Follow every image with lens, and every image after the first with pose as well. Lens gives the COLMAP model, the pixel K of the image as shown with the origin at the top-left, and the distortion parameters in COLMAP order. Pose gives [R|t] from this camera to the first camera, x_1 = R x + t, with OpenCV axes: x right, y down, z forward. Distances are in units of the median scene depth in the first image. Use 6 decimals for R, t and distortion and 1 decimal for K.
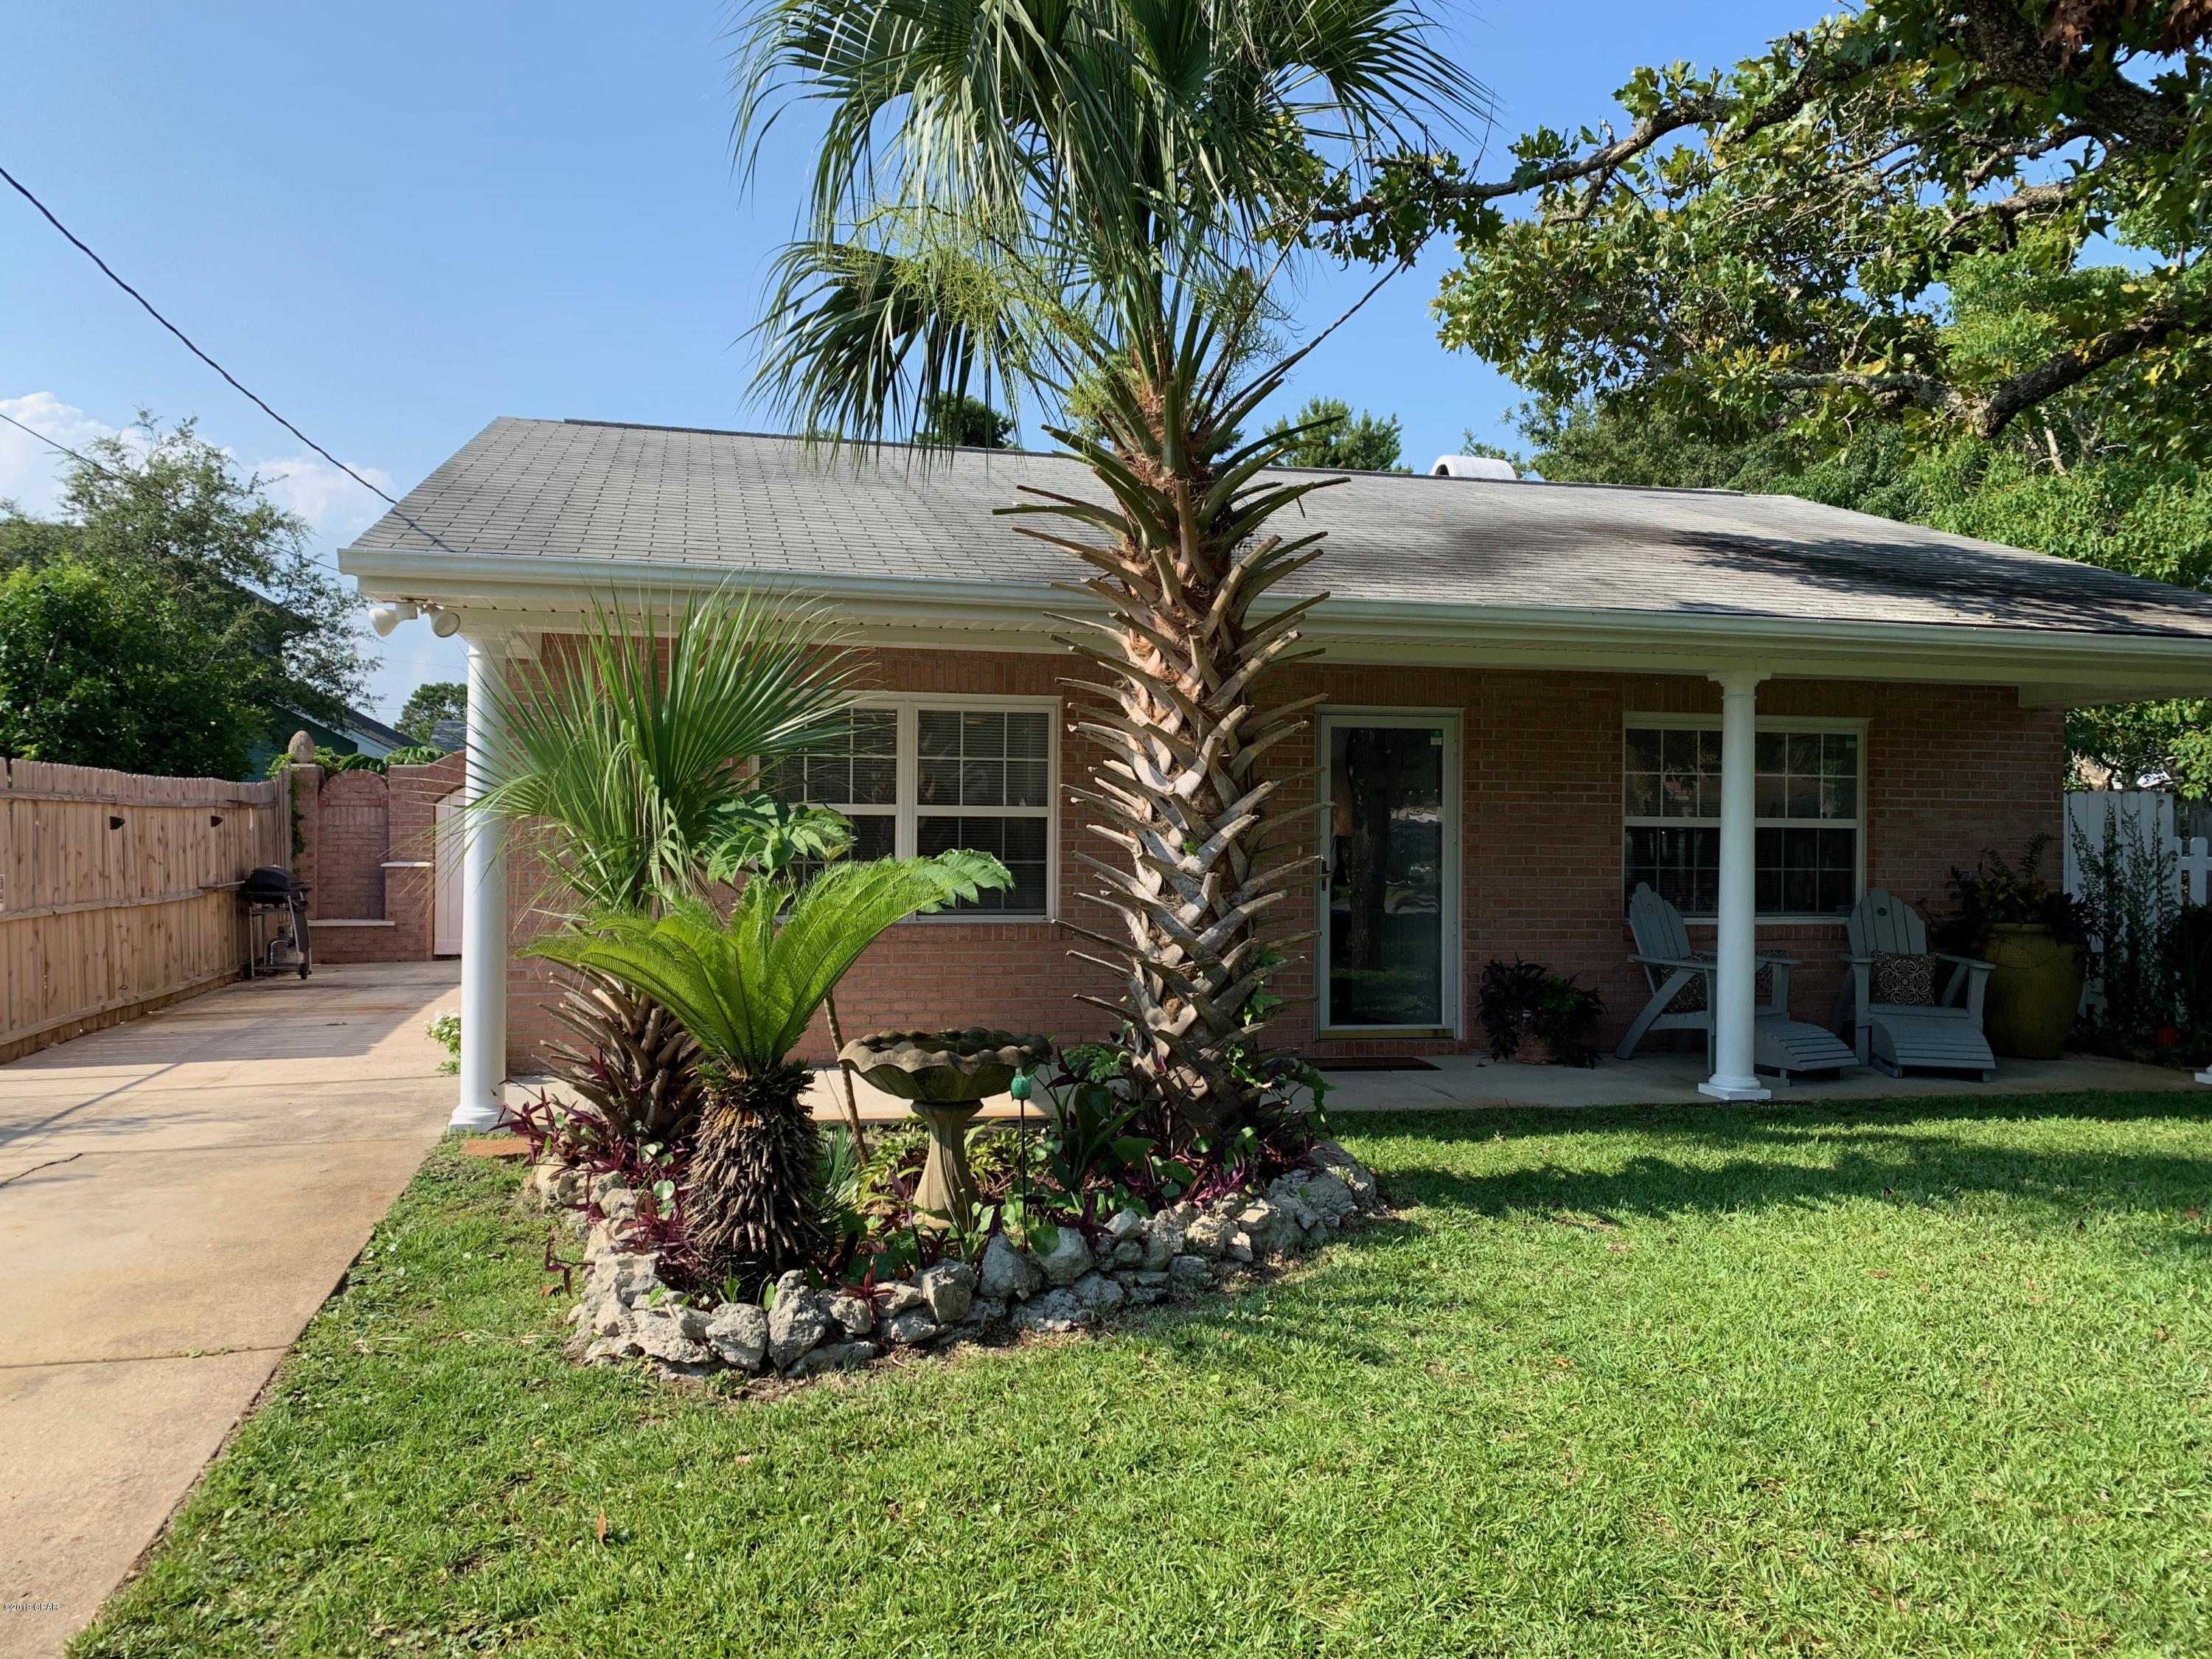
lens RADIAL K [[1720.8, 0, 1081.0], [0, 1720.8, 817.2], [0, 0, 1]] dist [0.010523, -0.001956]
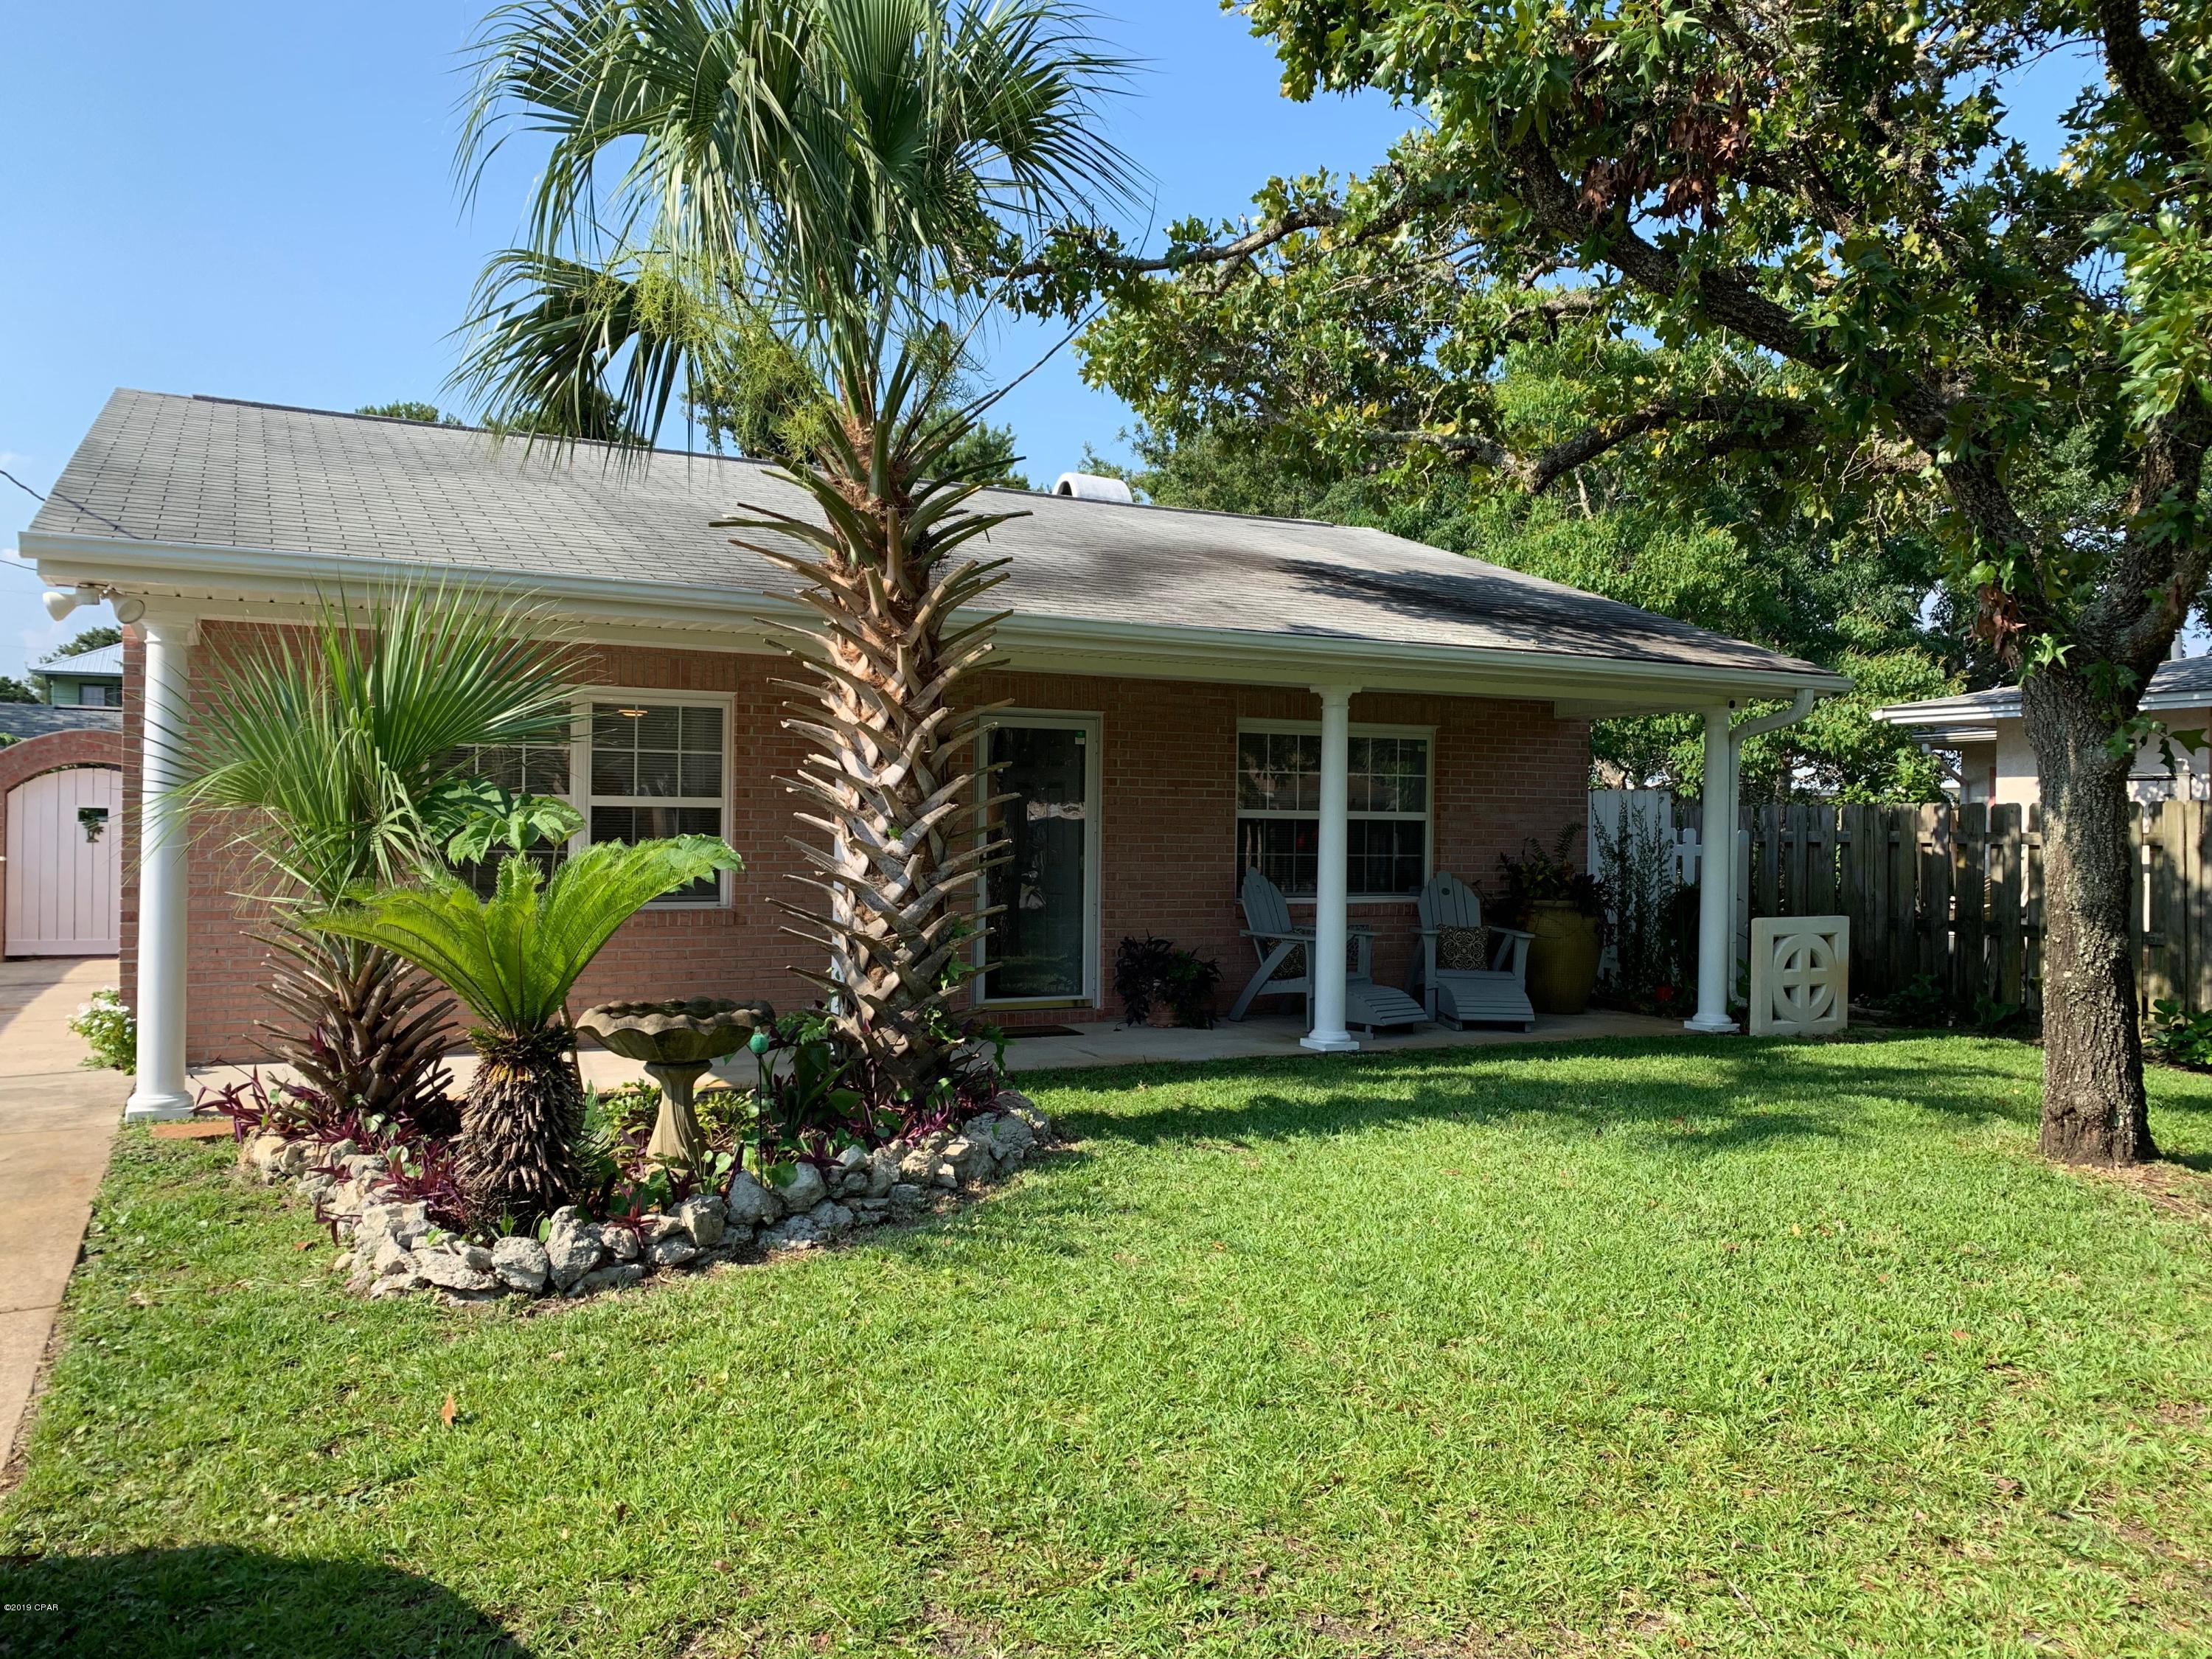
lens RADIAL K [[1709.8, 0, 1094.7], [0, 1709.8, 841.2], [0, 0, 1]] dist [0.057209, -0.098070]
pose [[0.971825, -0.000942, 0.235701, -0.067538], [-0.002977, 0.999863, 0.016272, 0.004113], [-0.235684, -0.016515, 0.971689, -0.117544]]
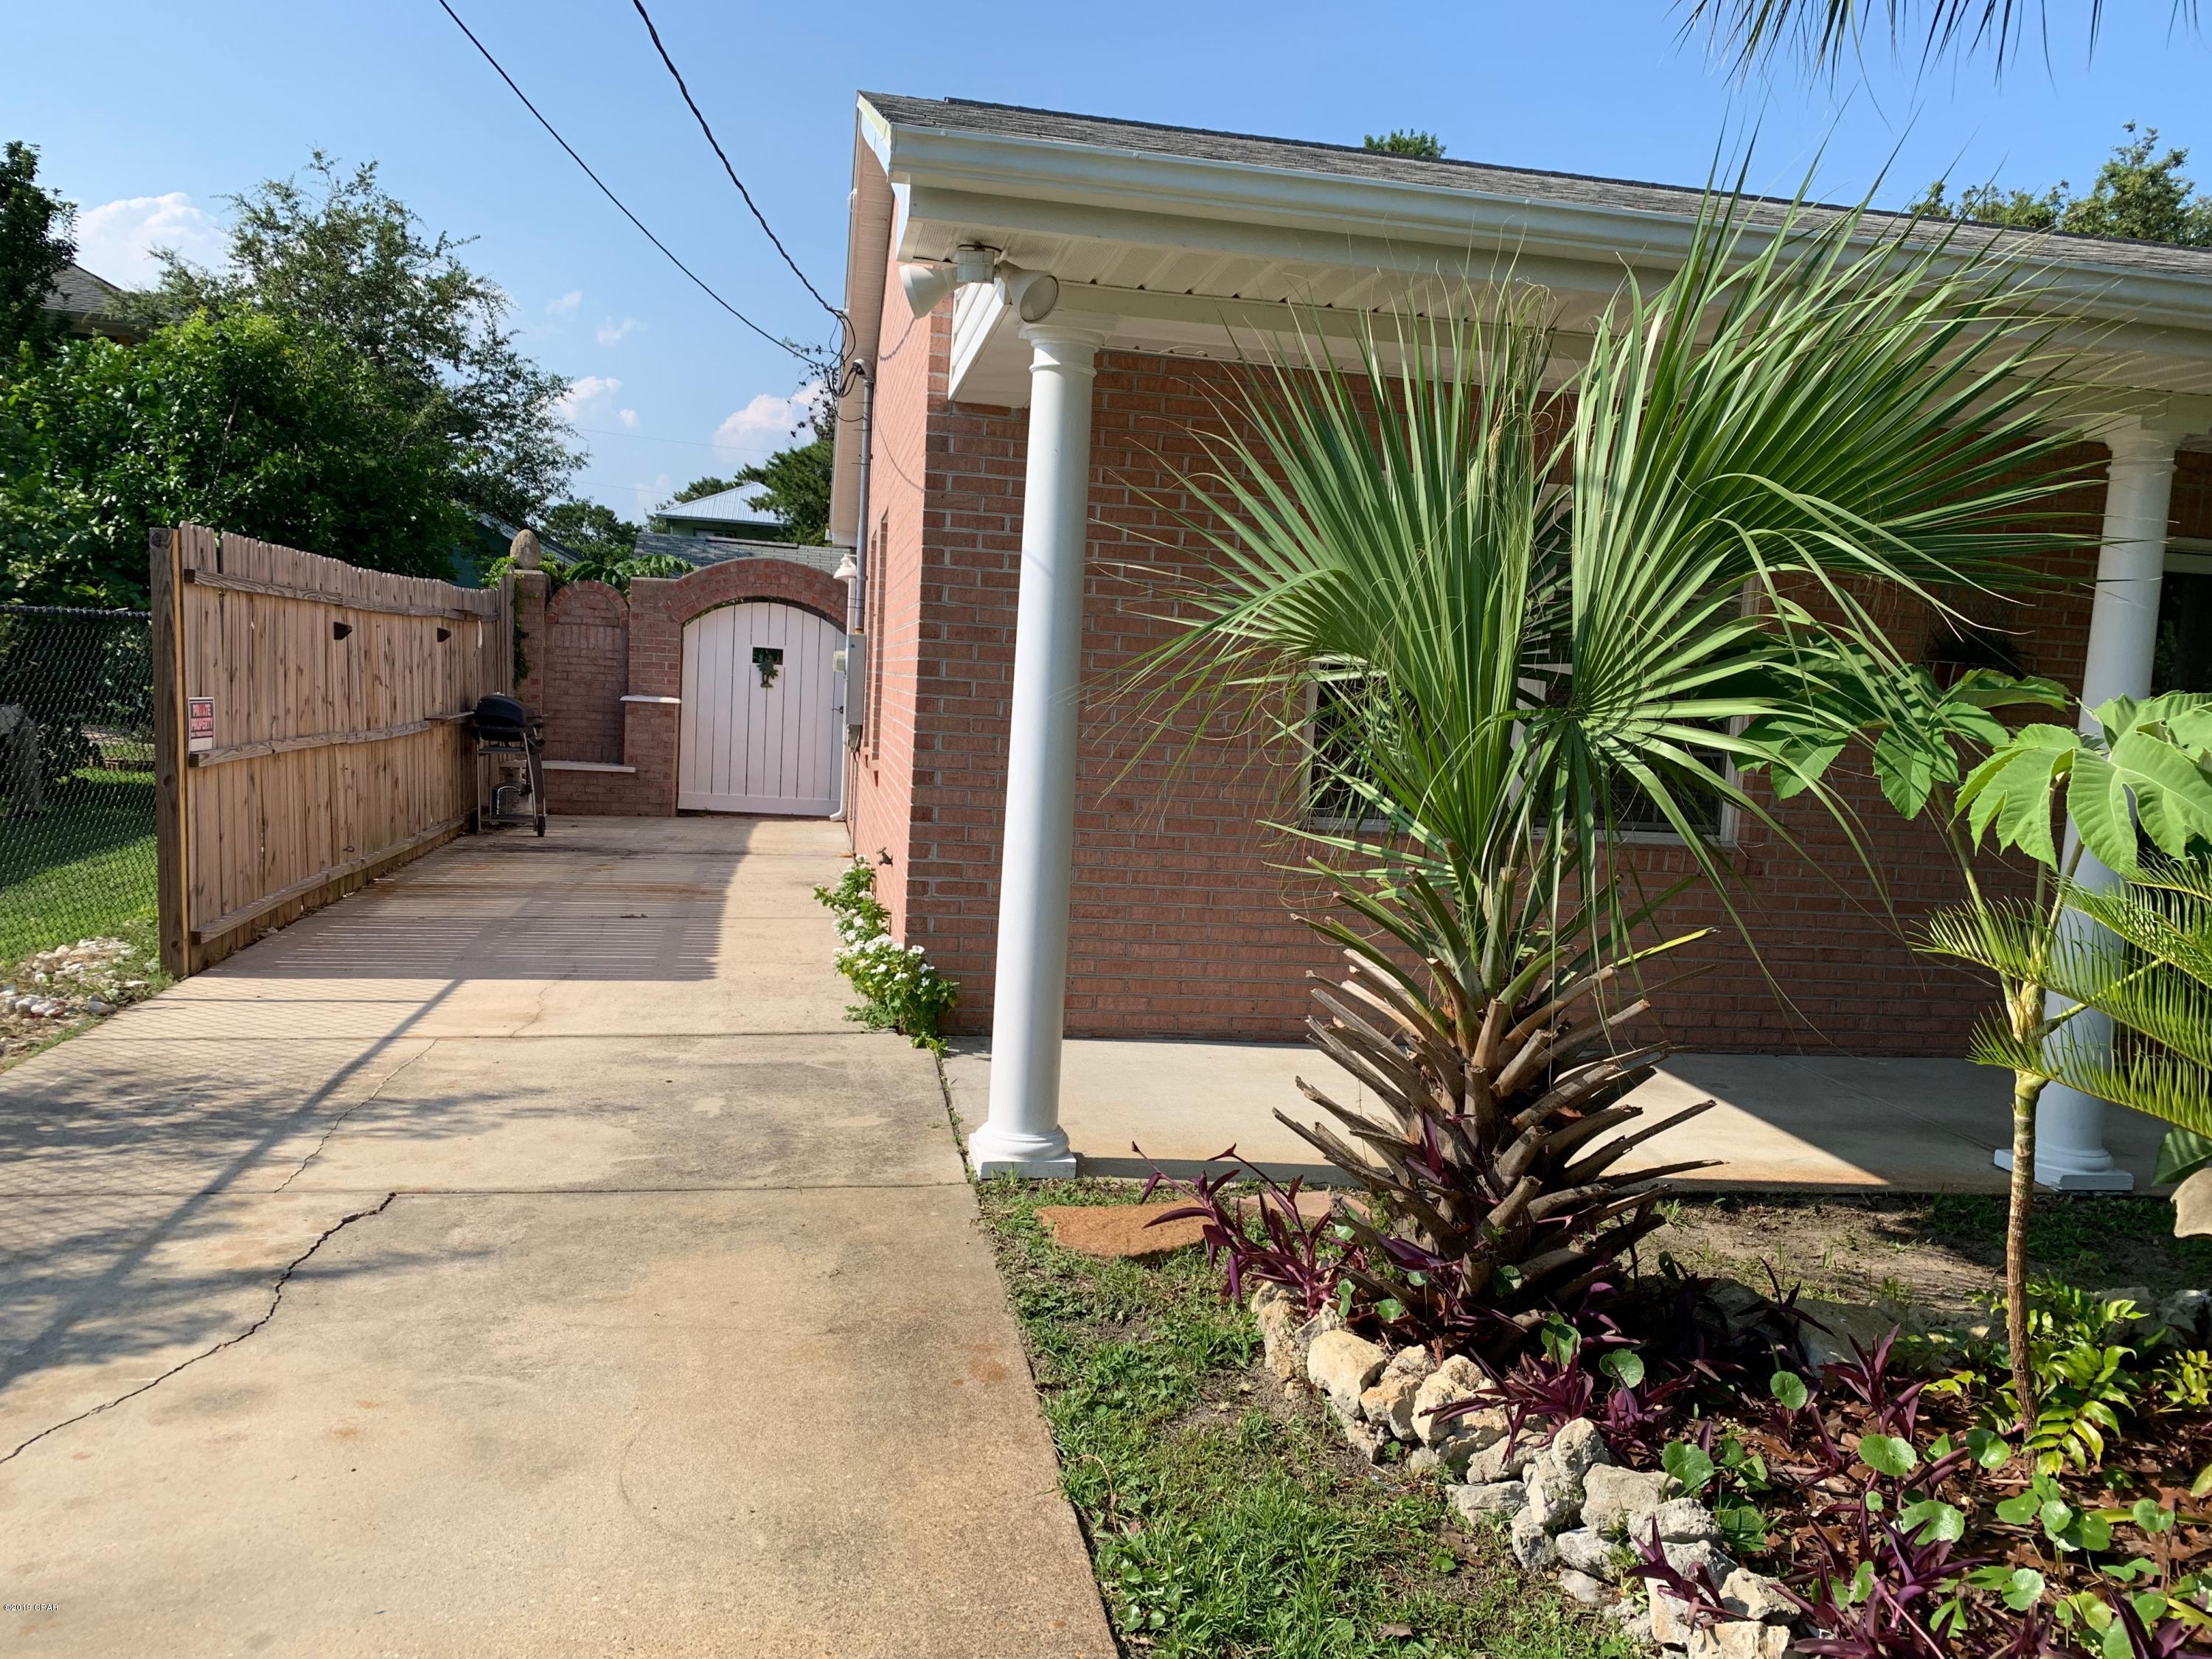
lens RADIAL K [[1709.8, 0, 1094.7], [0, 1709.8, 841.2], [0, 0, 1]] dist [0.057209, -0.098070]
pose [[0.997382, 0.052136, -0.050107, -0.366626], [-0.046922, 0.993869, 0.100117, 0.007302], [0.055019, -0.097504, 0.993713, 0.512453]]
